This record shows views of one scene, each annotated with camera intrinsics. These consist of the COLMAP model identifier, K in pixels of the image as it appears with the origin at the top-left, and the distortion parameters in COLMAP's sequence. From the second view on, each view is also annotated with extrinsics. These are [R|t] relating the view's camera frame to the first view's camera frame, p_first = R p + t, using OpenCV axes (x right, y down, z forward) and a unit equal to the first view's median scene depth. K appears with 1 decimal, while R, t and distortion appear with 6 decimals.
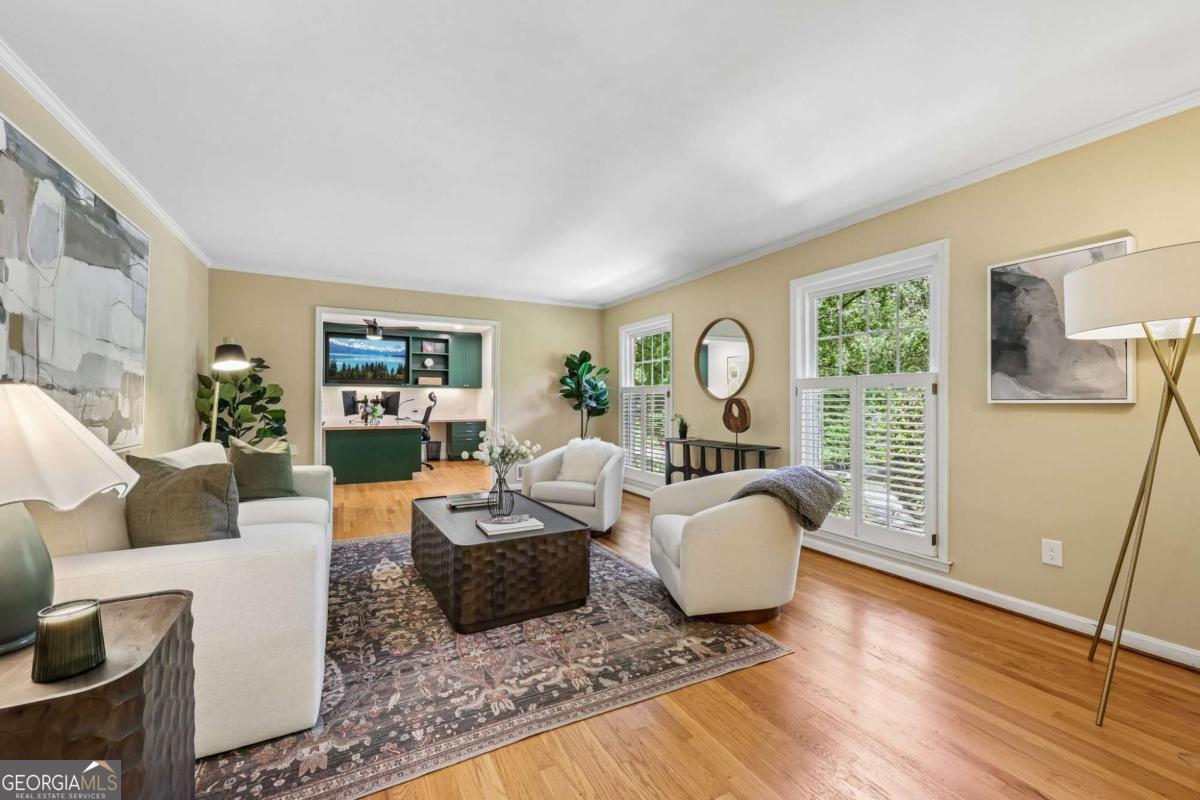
lens RADIAL K [[478.3, 0, 598.7], [0, 478.3, 398.9], [0, 0, 1]] dist [-0.003529, 0.000053]
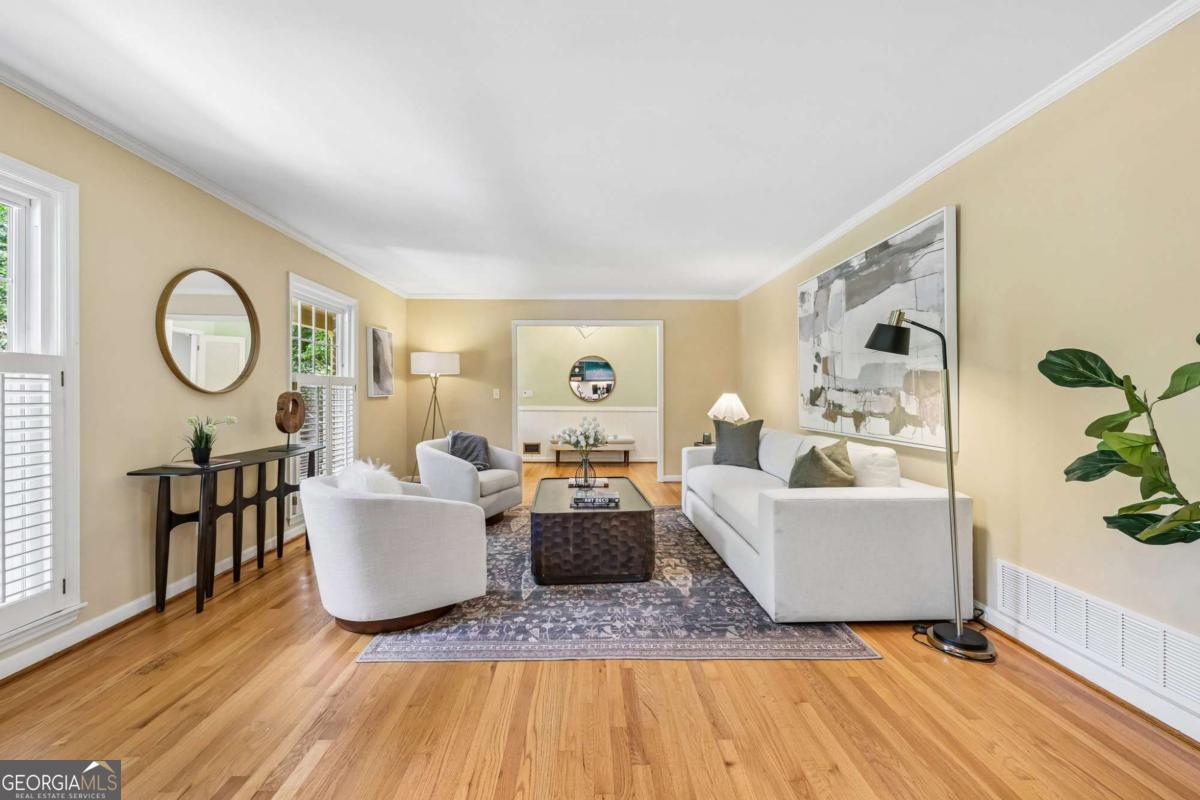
lens RADIAL K [[478.3, 0, 598.7], [0, 478.3, 398.9], [0, 0, 1]] dist [-0.003529, 0.000053]
pose [[-0.892231, -0.008086, 0.451507, -0.791508], [-0.007370, 0.999967, 0.003344, 0.006386], [-0.451519, -0.000344, -0.892261, 2.085040]]
